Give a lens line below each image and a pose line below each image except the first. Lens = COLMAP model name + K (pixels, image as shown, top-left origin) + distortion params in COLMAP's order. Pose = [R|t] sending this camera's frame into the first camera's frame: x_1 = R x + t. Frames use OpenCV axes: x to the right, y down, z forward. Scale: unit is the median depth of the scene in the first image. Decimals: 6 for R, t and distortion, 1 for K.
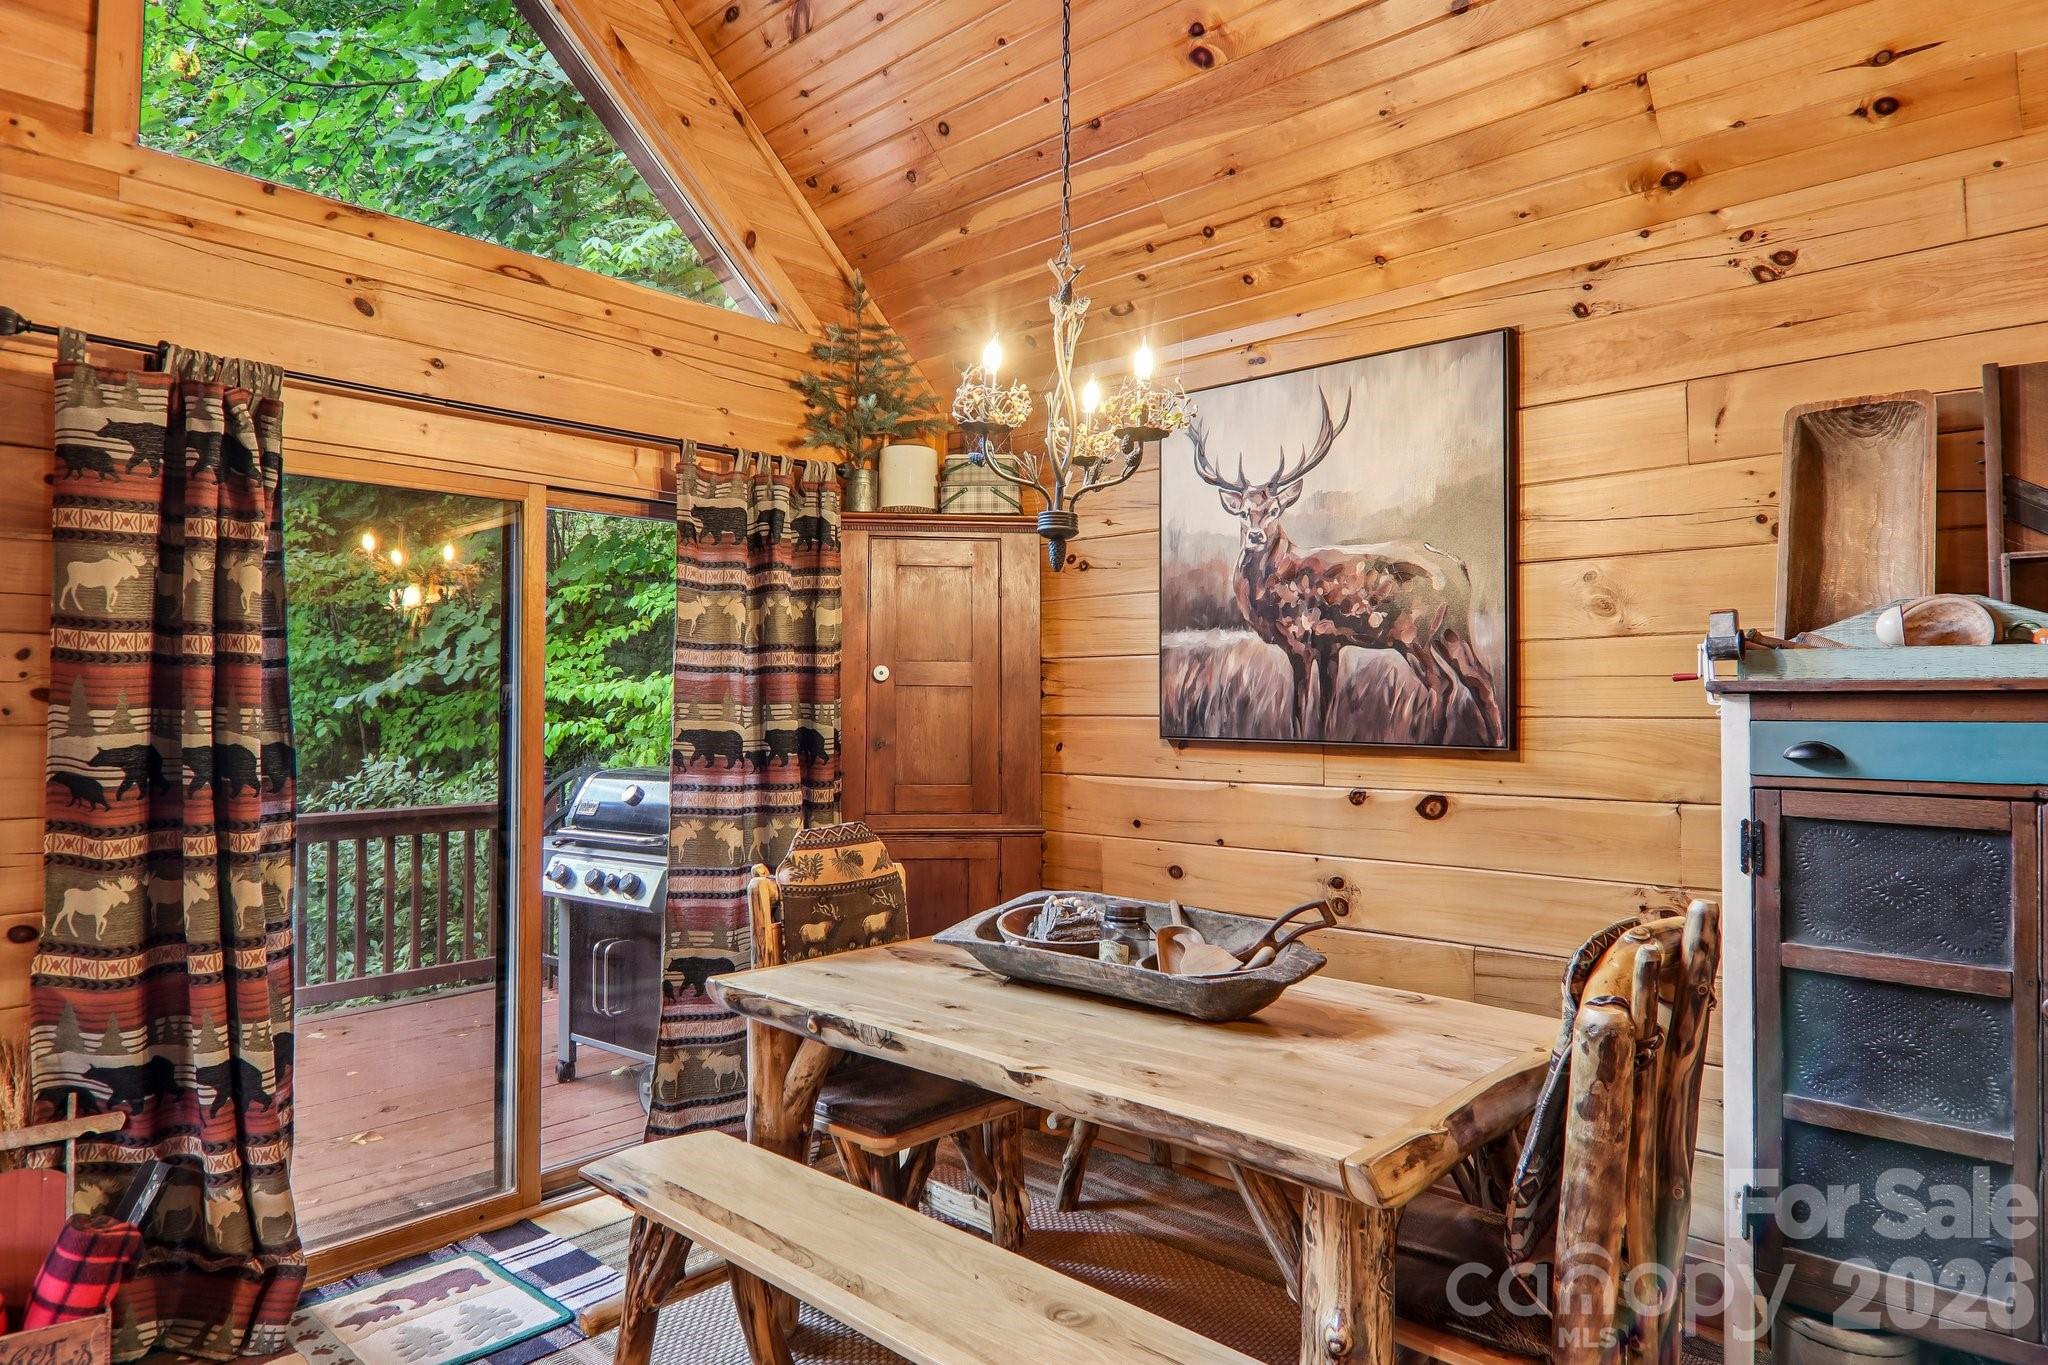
lens RADIAL K [[1202.9, 0, 1015.8], [0, 1202.9, 667.0], [0, 0, 1]] dist [0.002851, -0.019464]
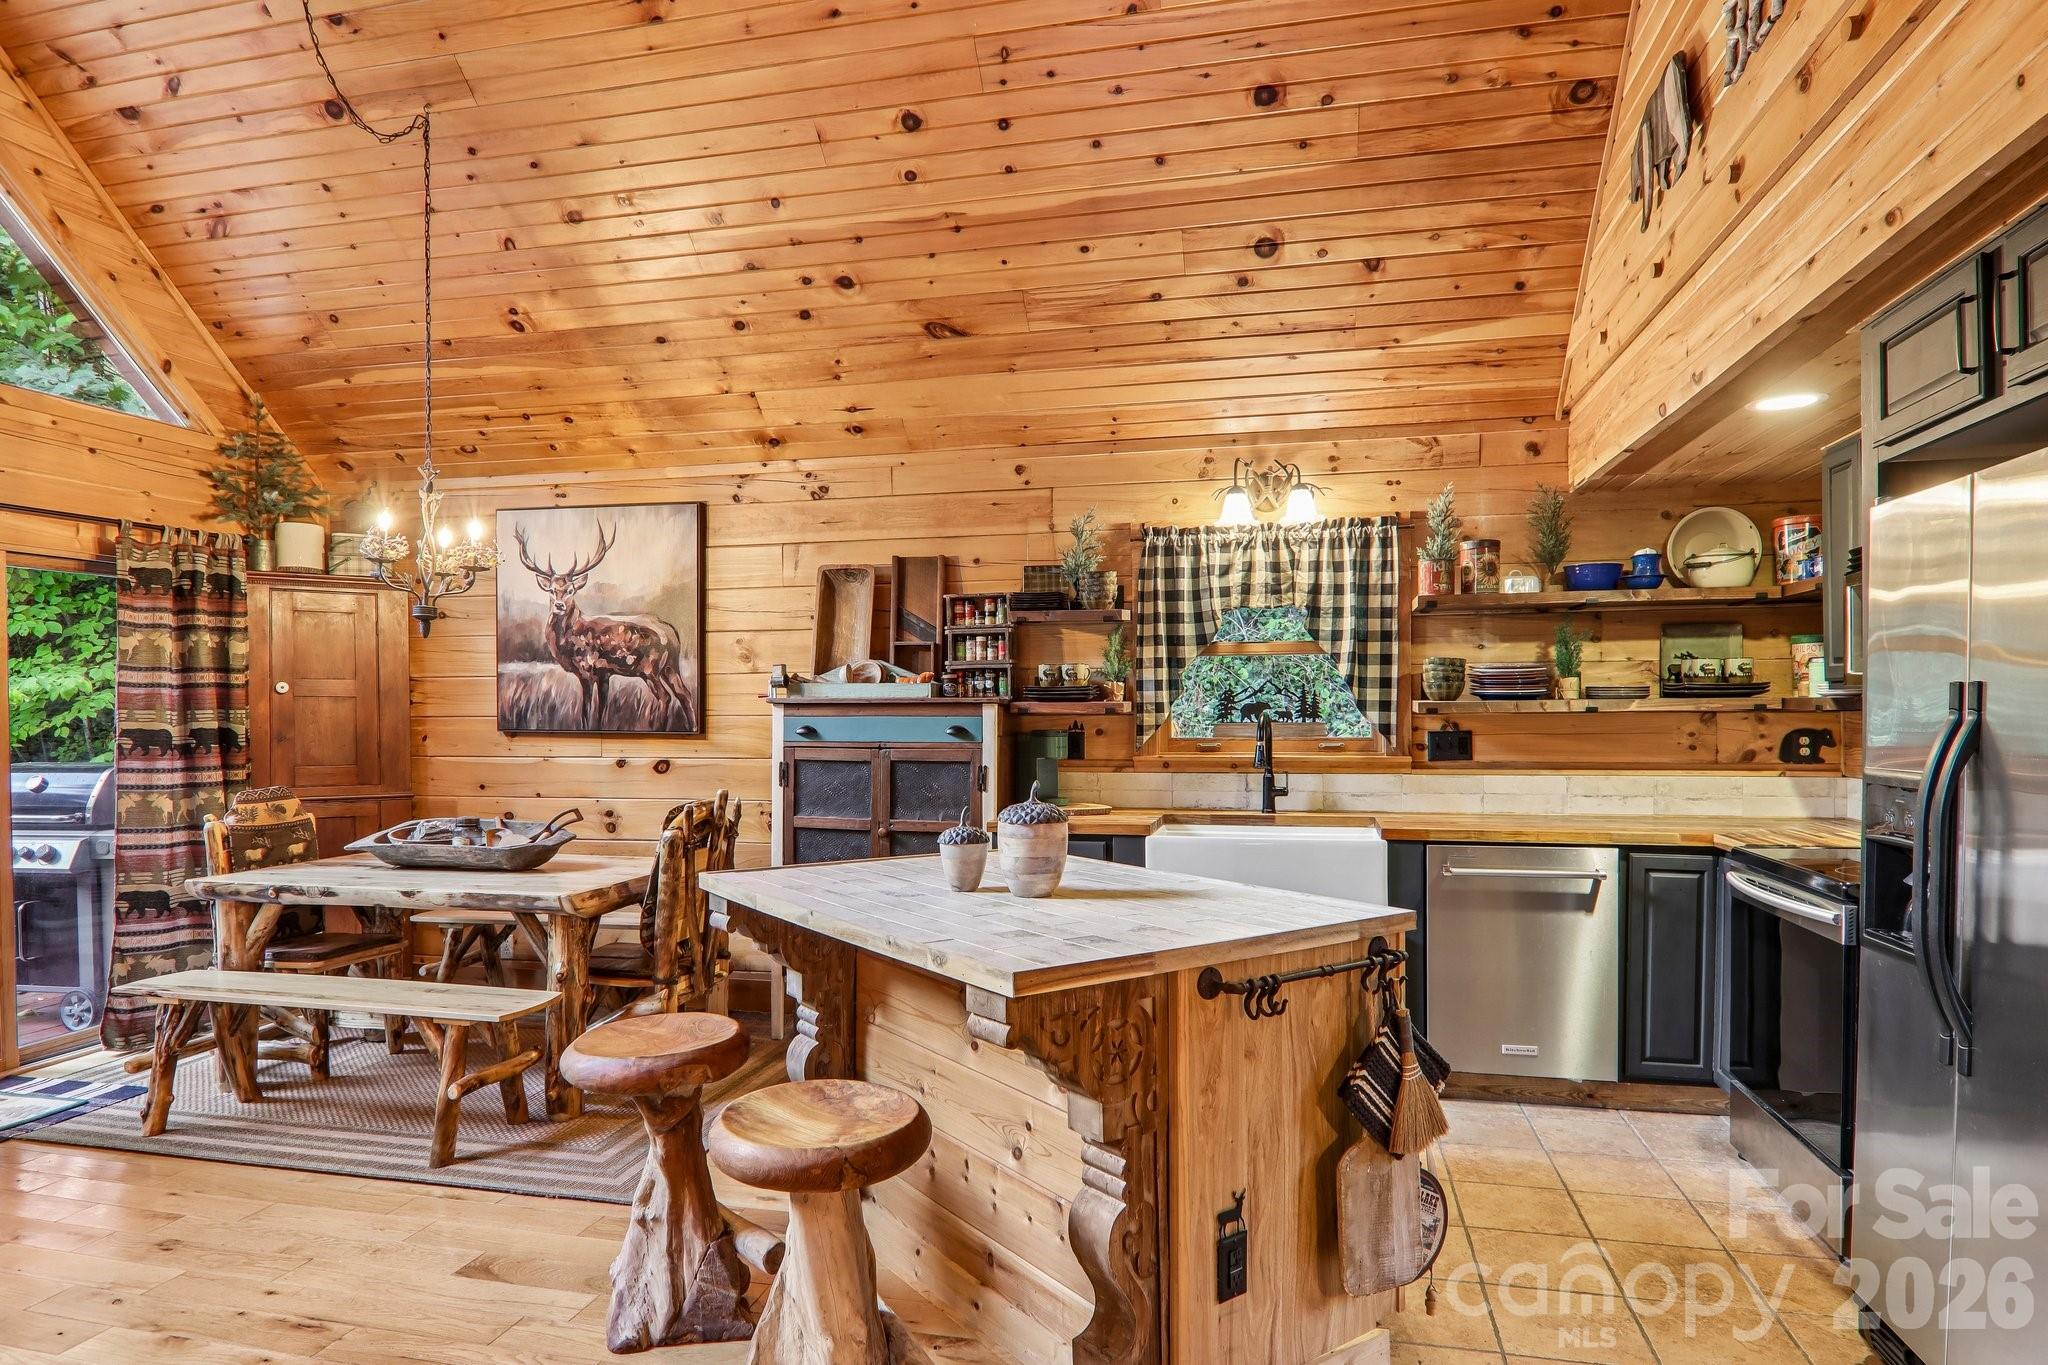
lens RADIAL K [[1179.2, 0, 1026.9], [0, 1179.2, 725.9], [0, 0, 1]] dist [0.005337, -0.018104]
pose [[0.870671, -0.010580, 0.491751, -0.039960], [-0.012992, 0.998925, 0.044494, -0.028264], [-0.491694, -0.045128, 0.869598, -0.777590]]
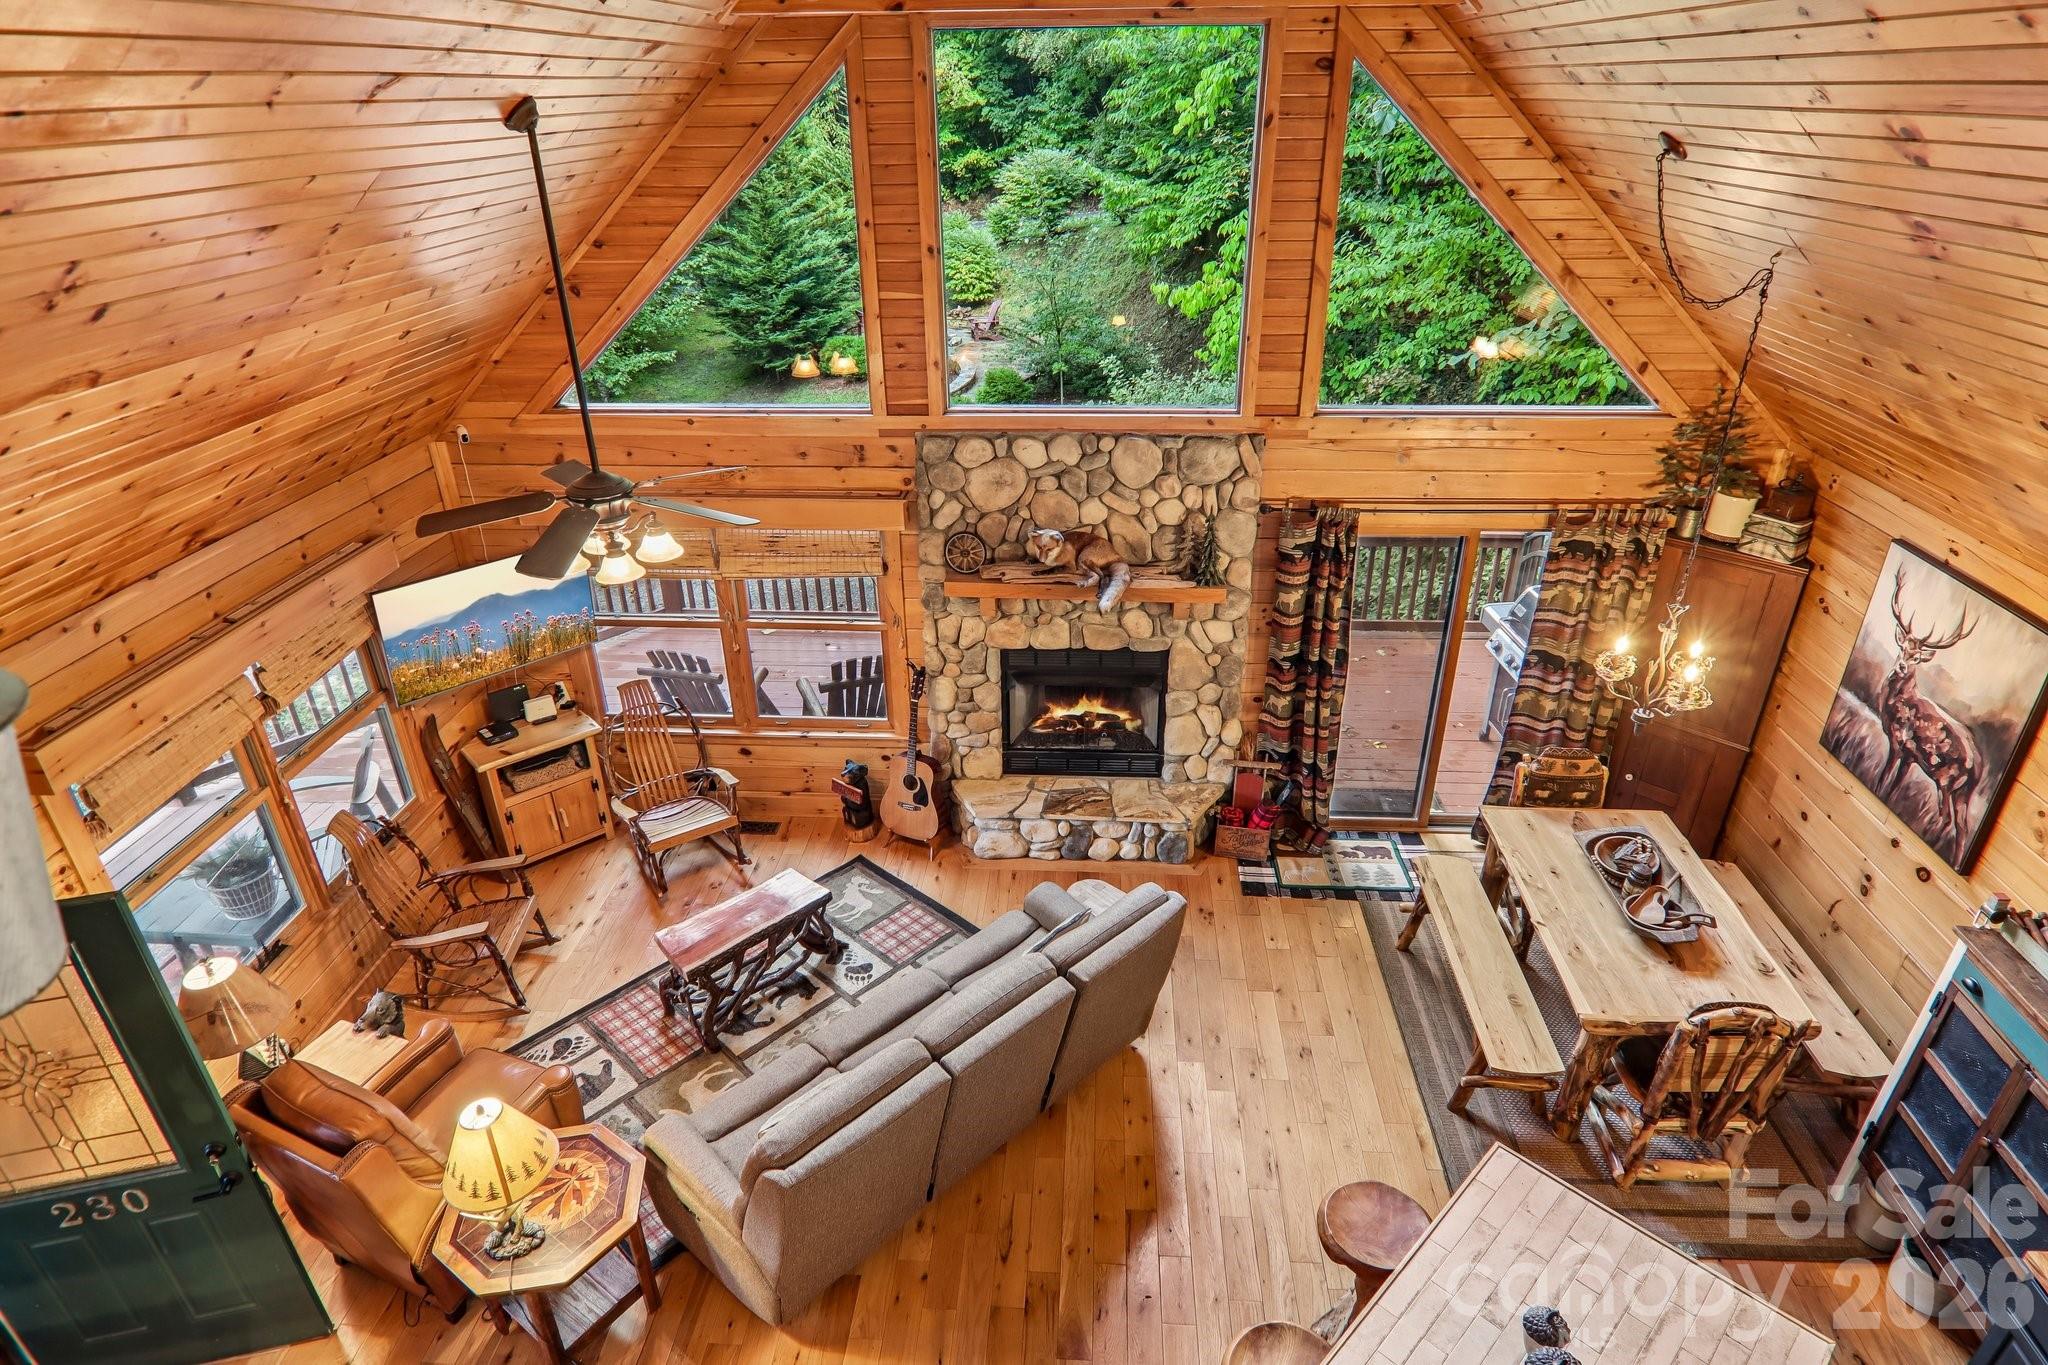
lens RADIAL K [[1129.6, 0, 1031.8], [0, 1129.6, 701.3], [0, 0, 1]] dist [0.004340, -0.015462]
pose [[0.627455, 0.360809, -0.690012, 0.560337], [0.036309, 0.871640, 0.488800, -0.890851], [0.777806, -0.331753, 0.533814, -0.697574]]
